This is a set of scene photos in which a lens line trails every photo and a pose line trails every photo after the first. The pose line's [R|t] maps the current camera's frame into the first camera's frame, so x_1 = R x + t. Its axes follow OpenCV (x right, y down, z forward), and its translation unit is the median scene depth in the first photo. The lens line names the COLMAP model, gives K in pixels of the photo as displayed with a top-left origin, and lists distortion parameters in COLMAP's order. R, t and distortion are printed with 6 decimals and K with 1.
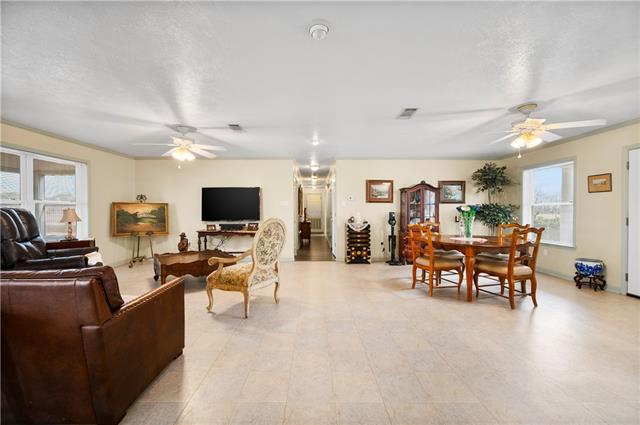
lens RADIAL K [[261.3, 0, 313.0], [0, 261.3, 211.7], [0, 0, 1]] dist [0.000101, -0.000031]
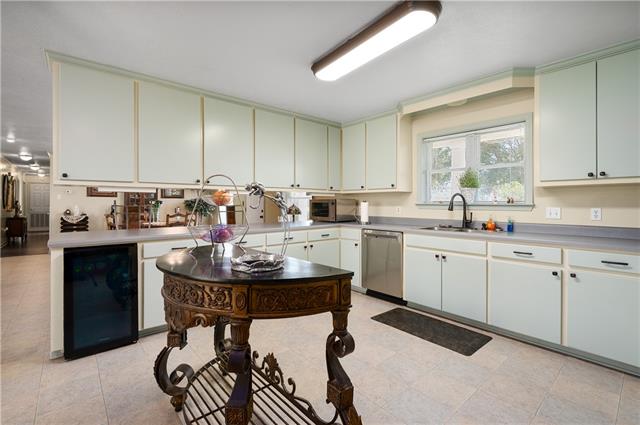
lens RADIAL K [[289.4, 0, 320.0], [0, 289.4, 212.5], [0, 0, 1]] dist [-0.000052, -0.000248]
pose [[0.744647, -0.019616, 0.667170, 0.131090], [0.003192, 0.999661, 0.025829, 0.003173], [-0.667451, -0.017104, 0.744457, -0.601539]]
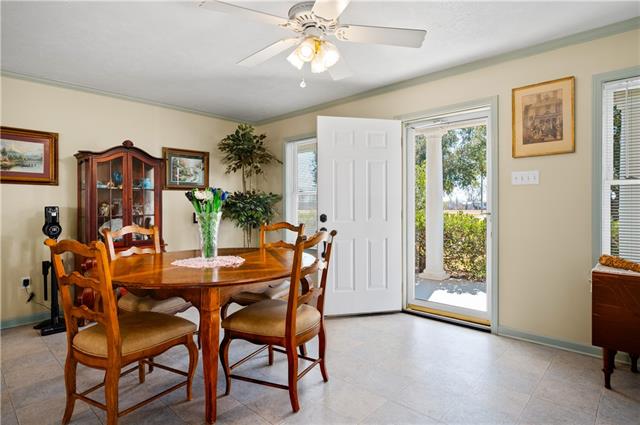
lens RADIAL K [[347.1, 0, 320.8], [0, 347.1, 206.7], [0, 0, 1]] dist [-0.003161, -0.000847]
pose [[0.681530, -0.007195, 0.731755, 0.192968], [0.009800, 0.999952, 0.000705, 0.006617], [-0.731725, 0.006691, 0.681567, 0.301218]]
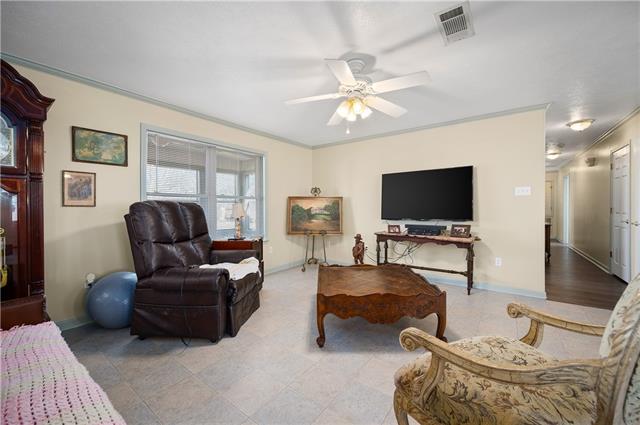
lens RADIAL K [[252.6, 0, 321.0], [0, 252.6, 209.1], [0, 0, 1]] dist [-0.000351, -0.000116]
pose [[0.804655, 0.001178, -0.593742, -0.145360], [-0.000201, 0.999999, 0.001712, 0.005346], [0.593743, -0.001258, 0.804654, 0.338454]]
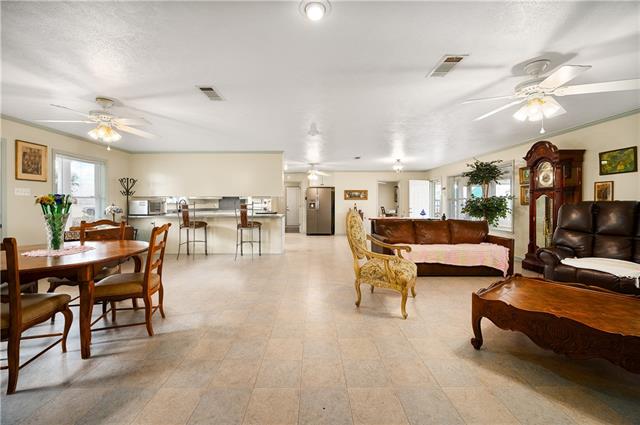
lens RADIAL K [[251.6, 0, 318.9], [0, 251.6, 203.2], [0, 0, 1]] dist [-0.000079, -0.000058]
pose [[-0.999742, 0.000034, -0.022736, 0.013767], [-0.000050, 0.999993, 0.003718, -0.004599], [0.022736, 0.003718, -0.999735, 1.079246]]
